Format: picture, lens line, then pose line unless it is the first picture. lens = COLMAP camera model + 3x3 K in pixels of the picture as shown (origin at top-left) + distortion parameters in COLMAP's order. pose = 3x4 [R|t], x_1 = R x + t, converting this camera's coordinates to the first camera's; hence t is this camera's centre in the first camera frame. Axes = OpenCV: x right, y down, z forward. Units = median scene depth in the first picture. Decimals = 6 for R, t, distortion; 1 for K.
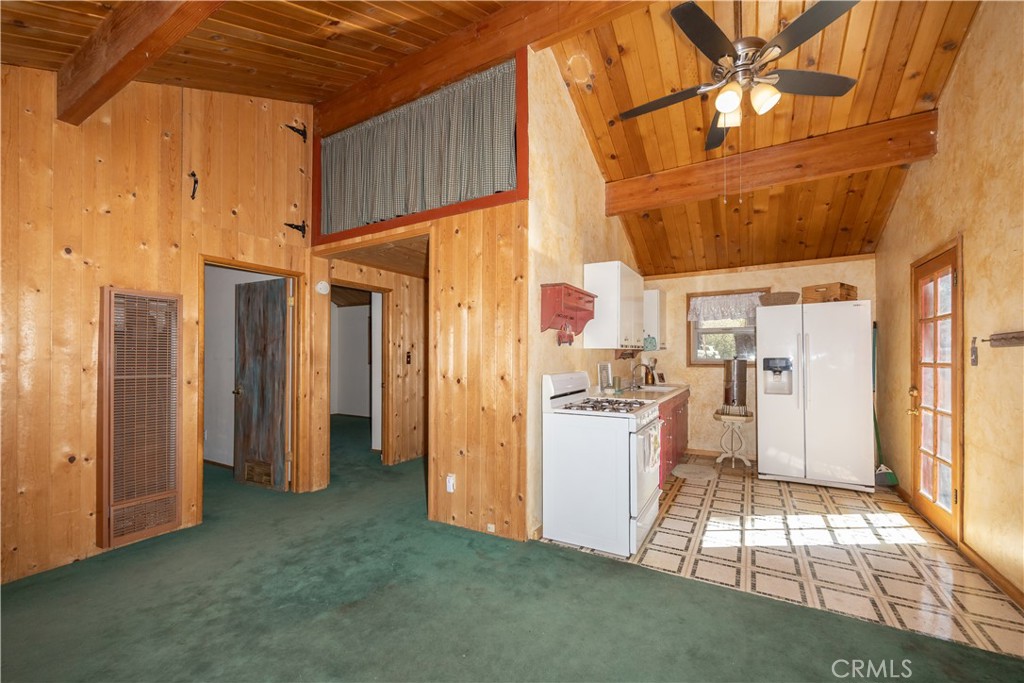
lens RADIAL K [[398.8, 0, 531.6], [0, 398.8, 356.5], [0, 0, 1]] dist [0.007505, 0.000005]
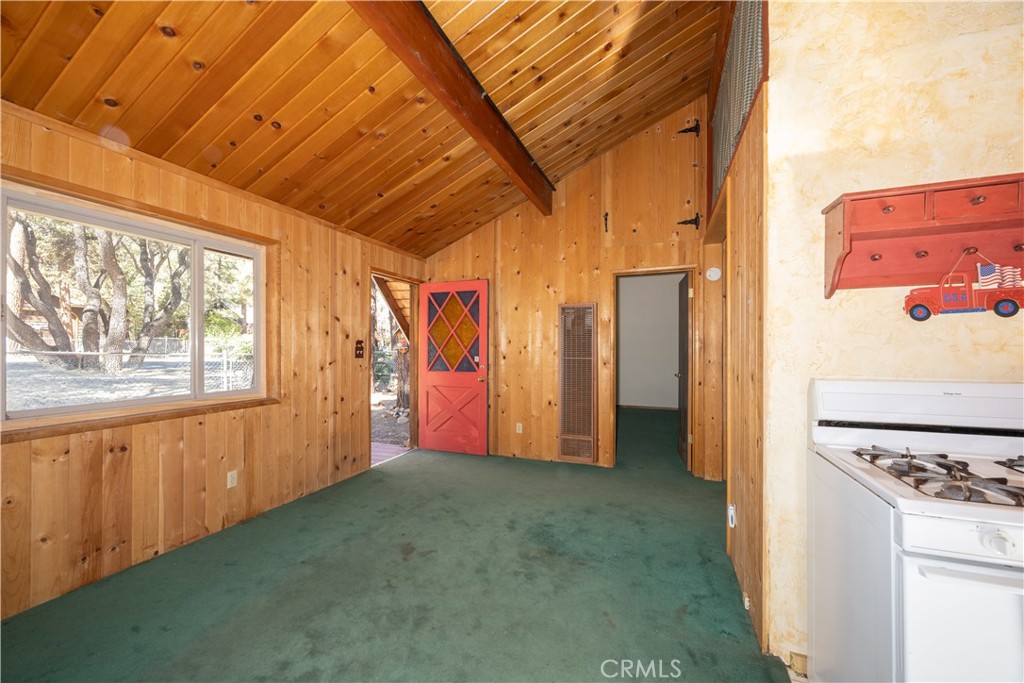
lens RADIAL K [[398.8, 0, 511.9], [0, 398.8, 345.3], [0, 0, 1]] dist [0.007505, 0.000005]
pose [[0.131137, -0.000850, -0.991364, 0.485262], [0.004774, 0.999989, -0.000226, -0.001699], [0.991353, -0.004703, 0.131140, 0.493227]]
